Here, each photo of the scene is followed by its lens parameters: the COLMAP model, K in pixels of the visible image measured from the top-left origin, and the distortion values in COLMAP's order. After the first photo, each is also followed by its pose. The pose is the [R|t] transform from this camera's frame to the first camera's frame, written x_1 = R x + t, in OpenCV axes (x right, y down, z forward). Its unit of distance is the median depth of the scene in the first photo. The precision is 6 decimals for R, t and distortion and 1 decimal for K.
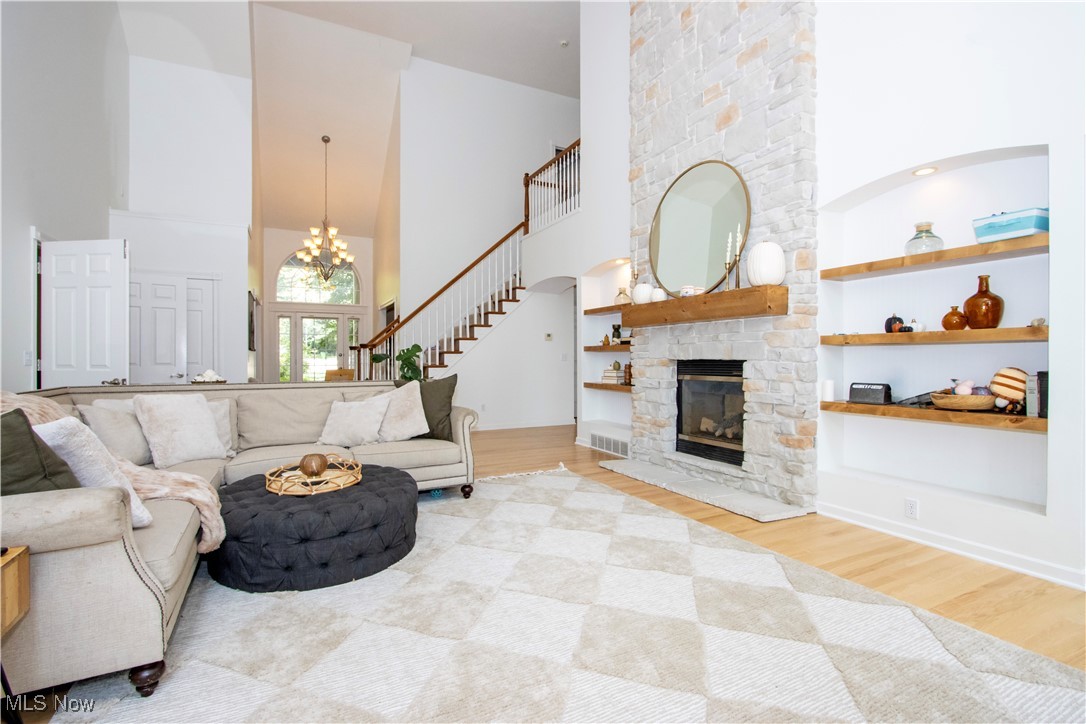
lens RADIAL K [[509.9, 0, 545.2], [0, 509.9, 359.3], [0, 0, 1]] dist [-0.000434, -0.000032]
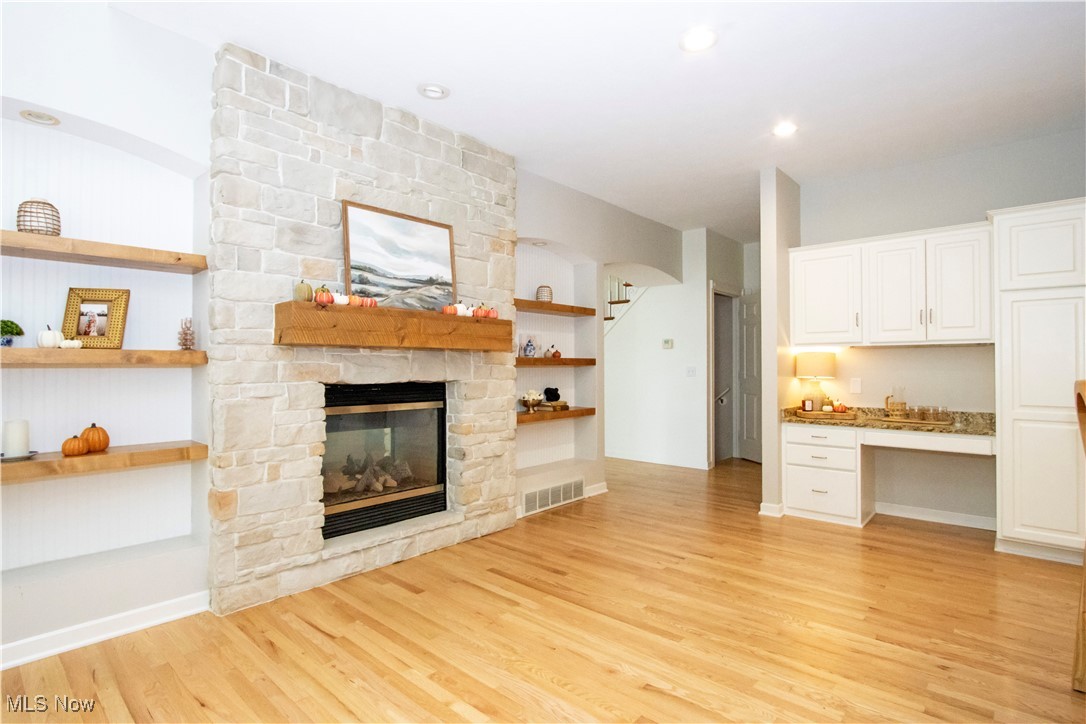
lens RADIAL K [[532.1, 0, 533.0], [0, 532.1, 365.6], [0, 0, 1]] dist [-0.015439, 0.000728]
pose [[-0.337542, 0.010011, 0.941257, -0.405913], [0.007283, 0.999941, -0.008023, -0.013604], [-0.941282, 0.004147, -0.337595, 0.987795]]
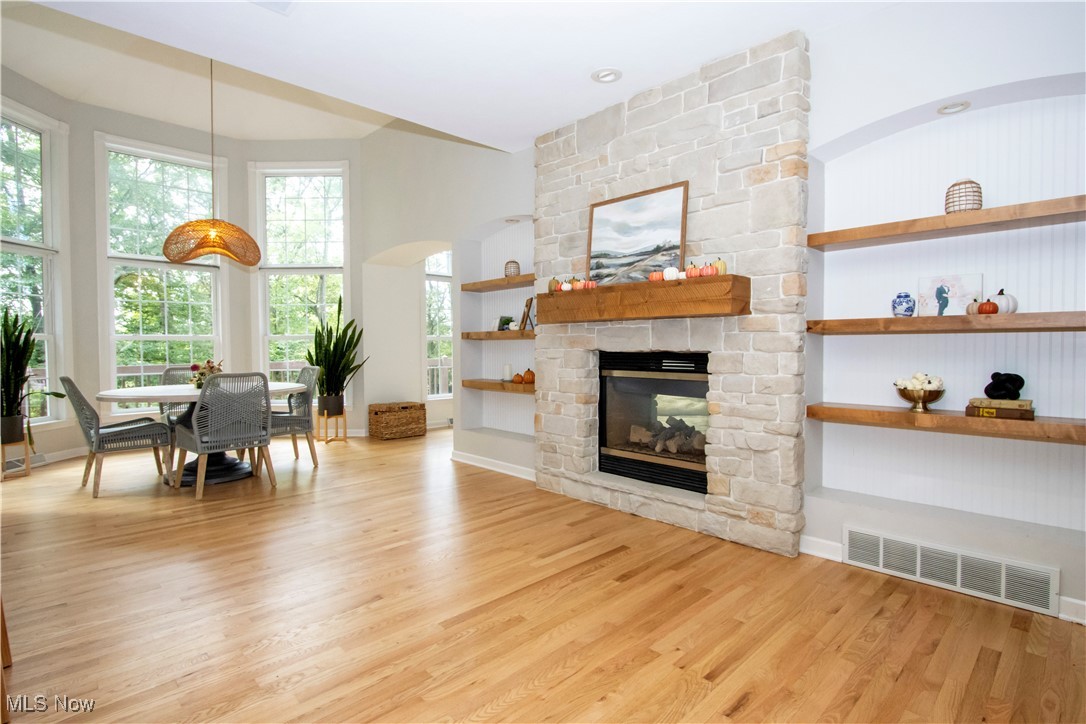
lens RADIAL K [[532.1, 0, 535.0], [0, 532.1, 356.3], [0, 0, 1]] dist [-0.015439, 0.000728]
pose [[0.959658, -0.009492, 0.281011, -0.058943], [0.003621, 0.999764, 0.021405, -0.008063], [-0.281148, -0.019524, 0.959466, 0.271965]]
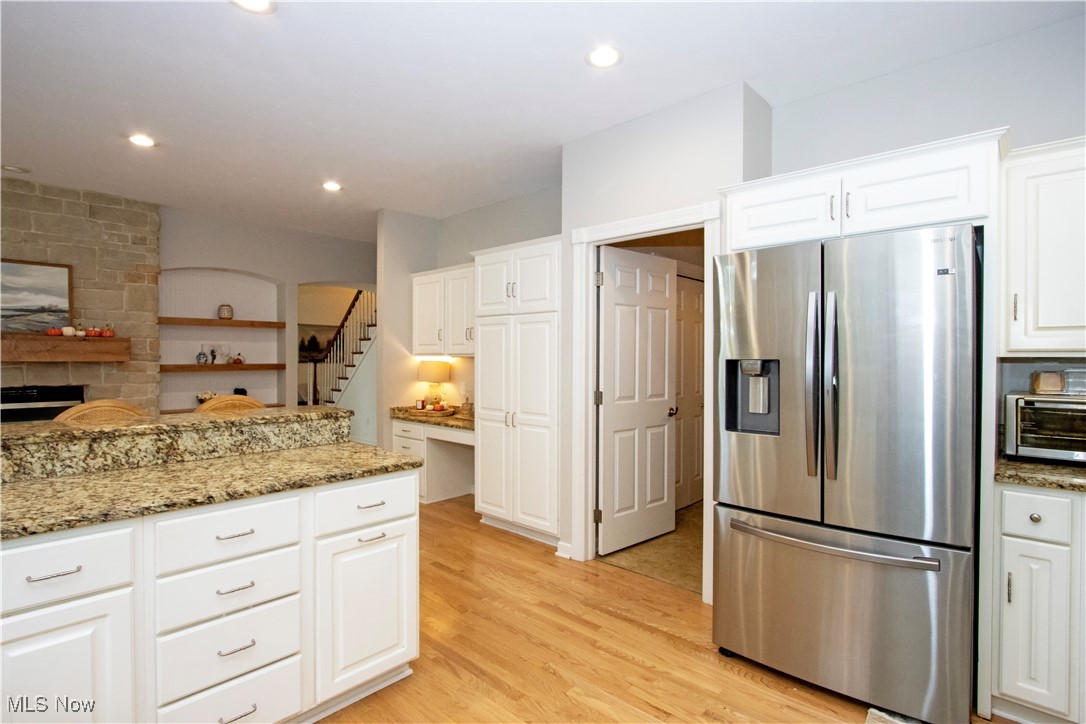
lens RADIAL K [[532.1, 0, 547.0], [0, 532.1, 365.4], [0, 0, 1]] dist [-0.015439, 0.000728]
pose [[-0.351501, -0.008072, 0.936153, -0.839840], [0.004170, 0.999939, 0.010188, -0.040566], [-0.936178, 0.007484, -0.351446, 0.397465]]
